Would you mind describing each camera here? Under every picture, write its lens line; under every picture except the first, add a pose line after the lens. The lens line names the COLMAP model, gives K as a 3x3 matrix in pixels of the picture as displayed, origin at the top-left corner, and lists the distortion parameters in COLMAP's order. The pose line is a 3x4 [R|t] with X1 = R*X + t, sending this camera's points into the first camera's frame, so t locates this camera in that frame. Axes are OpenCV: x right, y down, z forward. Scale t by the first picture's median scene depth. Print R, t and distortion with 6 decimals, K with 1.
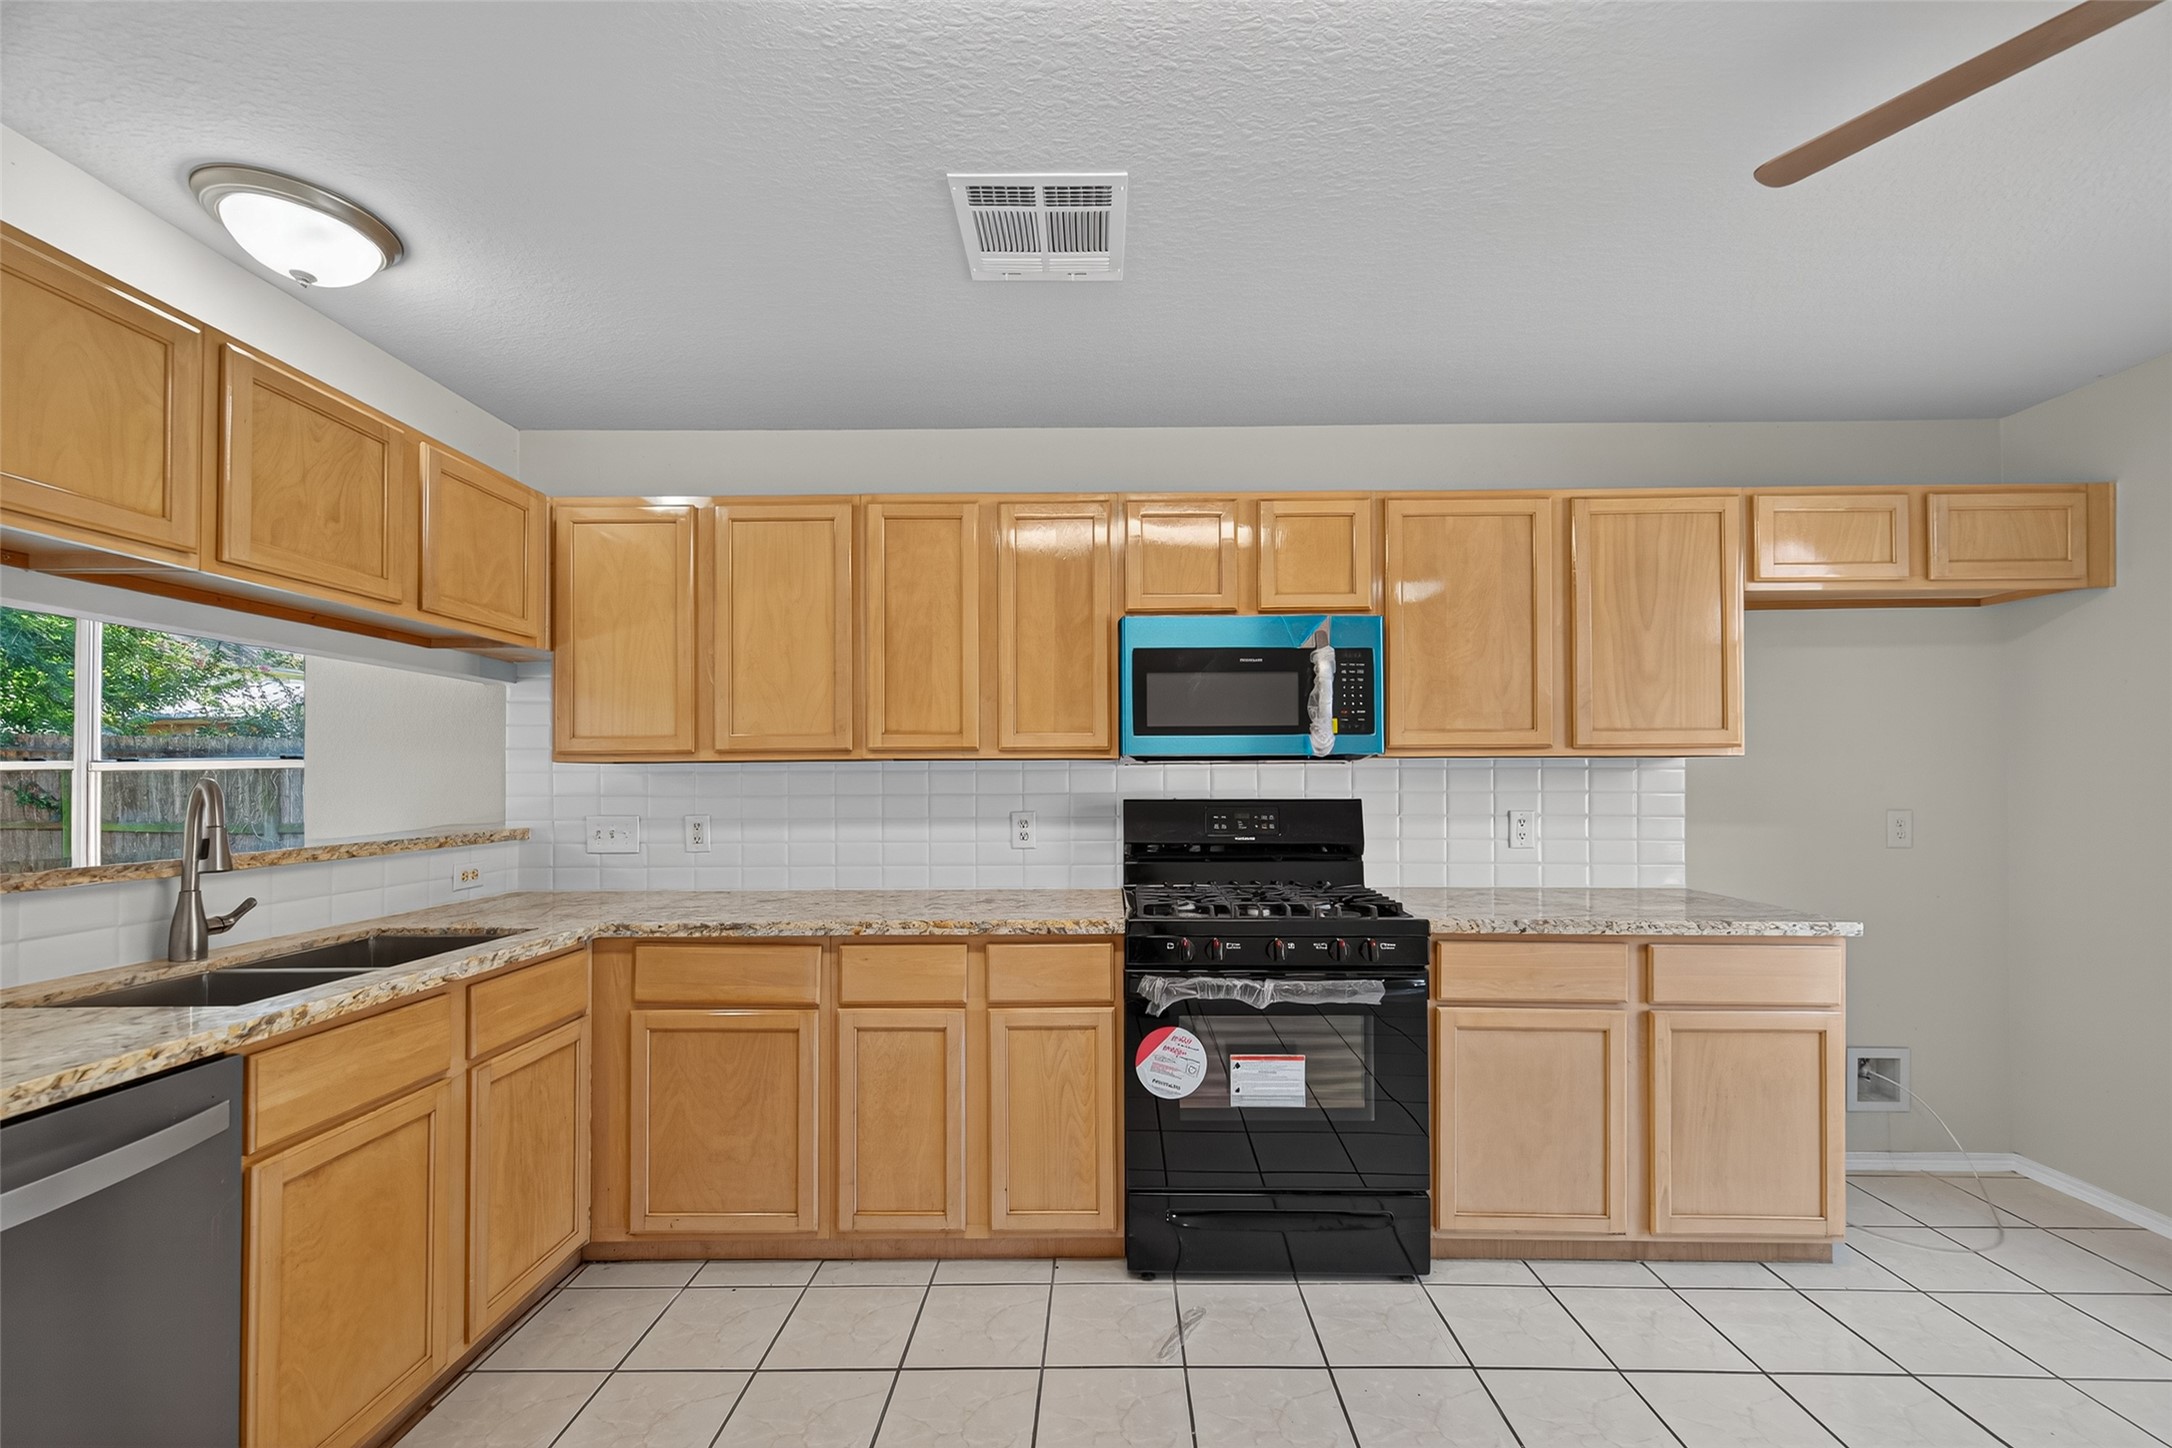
lens RADIAL K [[874.2, 0, 1123.0], [0, 874.2, 763.8], [0, 0, 1]] dist [0.009488, -0.000218]
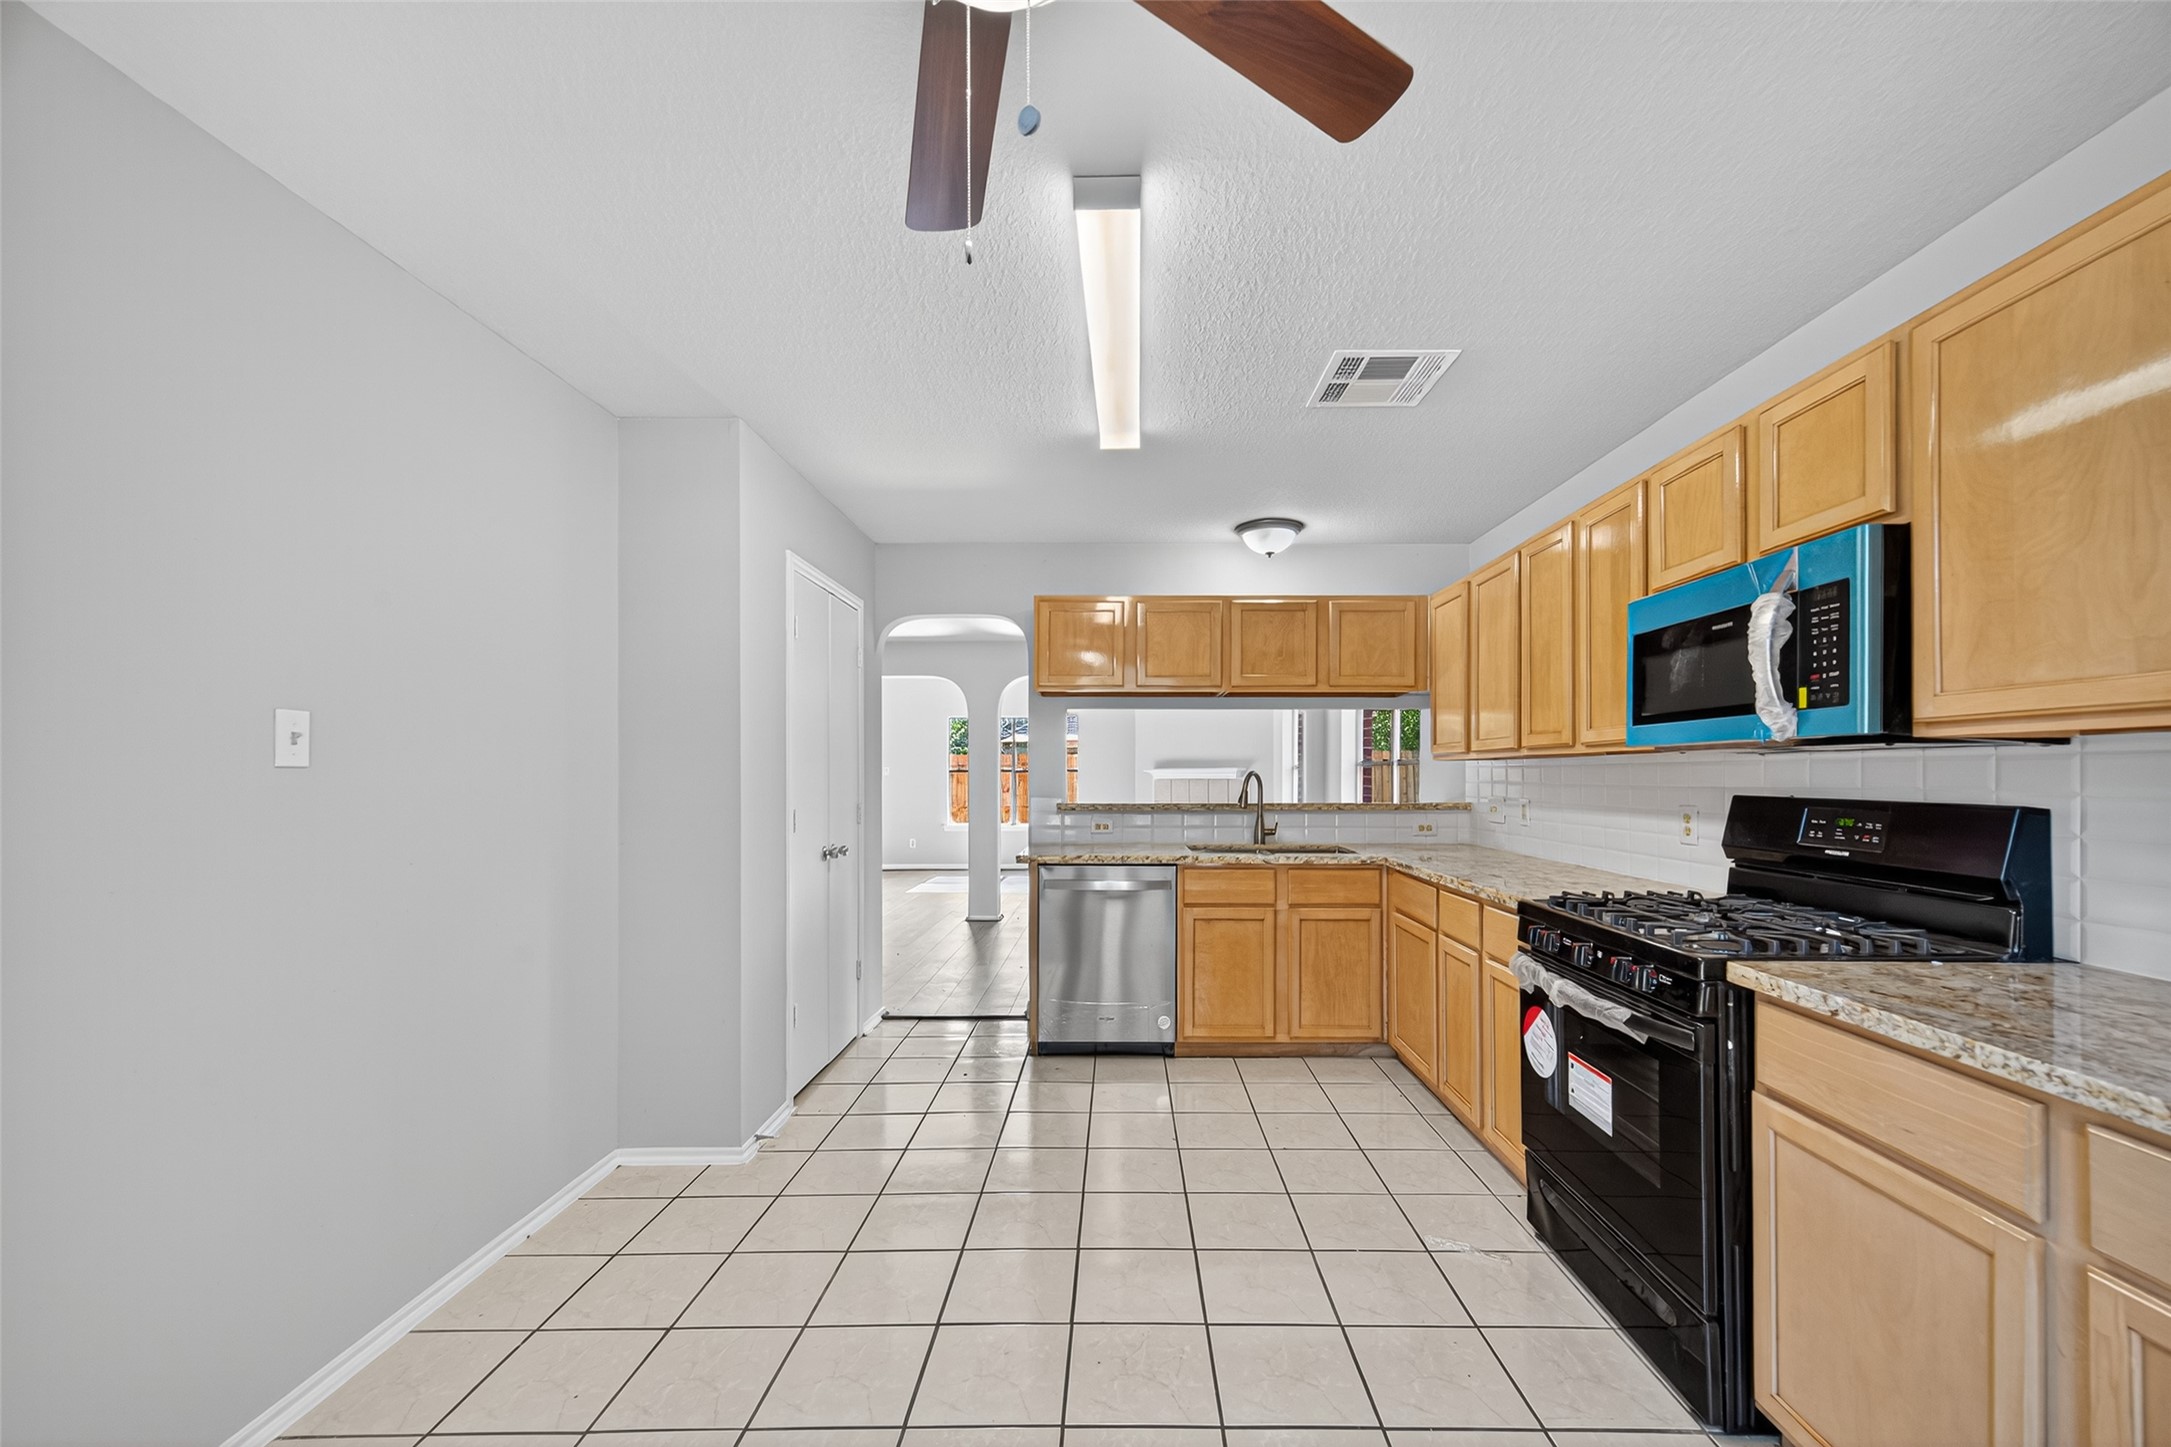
lens RADIAL K [[873.8, 0, 1122.5], [0, 873.8, 763.2], [0, 0, 1]] dist [0.009488, -0.000218]
pose [[-0.000808, -0.008416, -0.999964, 0.963419], [0.016135, 0.999834, -0.008428, 0.007611], [0.999870, -0.016141, -0.000672, 0.438176]]
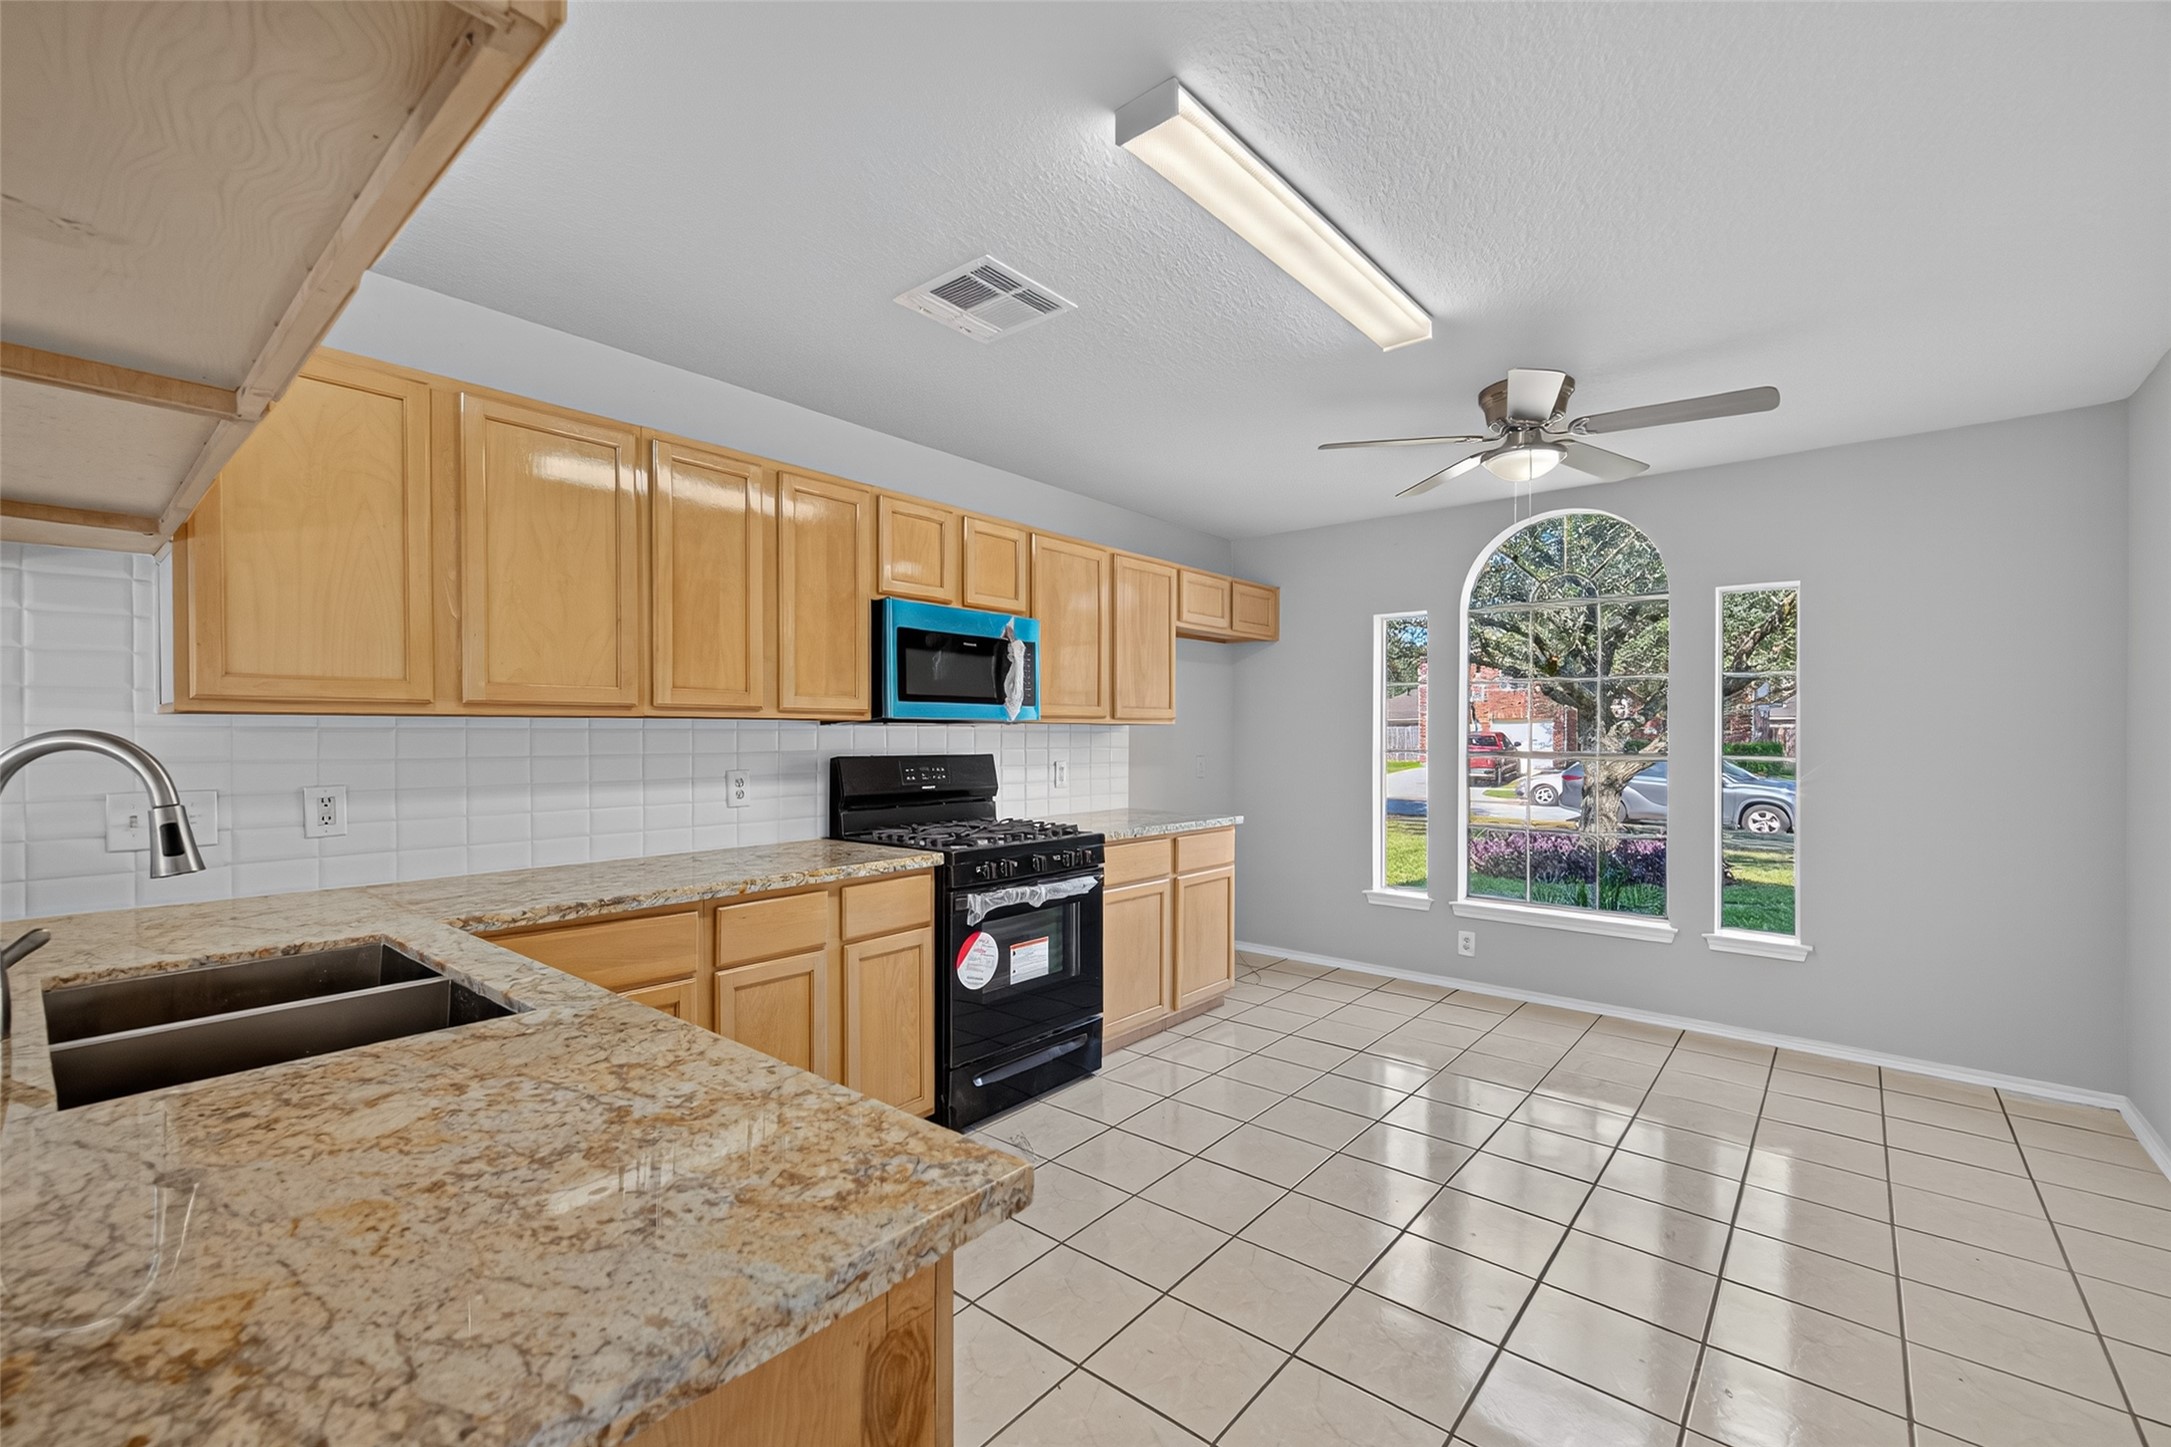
lens RADIAL K [[894.6, 0, 1082.1], [0, 894.6, 739.4], [0, 0, 1]] dist [0.000538, 0.000079]
pose [[0.645181, 0.001245, 0.764029, -0.735687], [-0.014784, 0.999832, 0.010855, 0.002435], [-0.763887, -0.018299, 0.645091, 0.040190]]
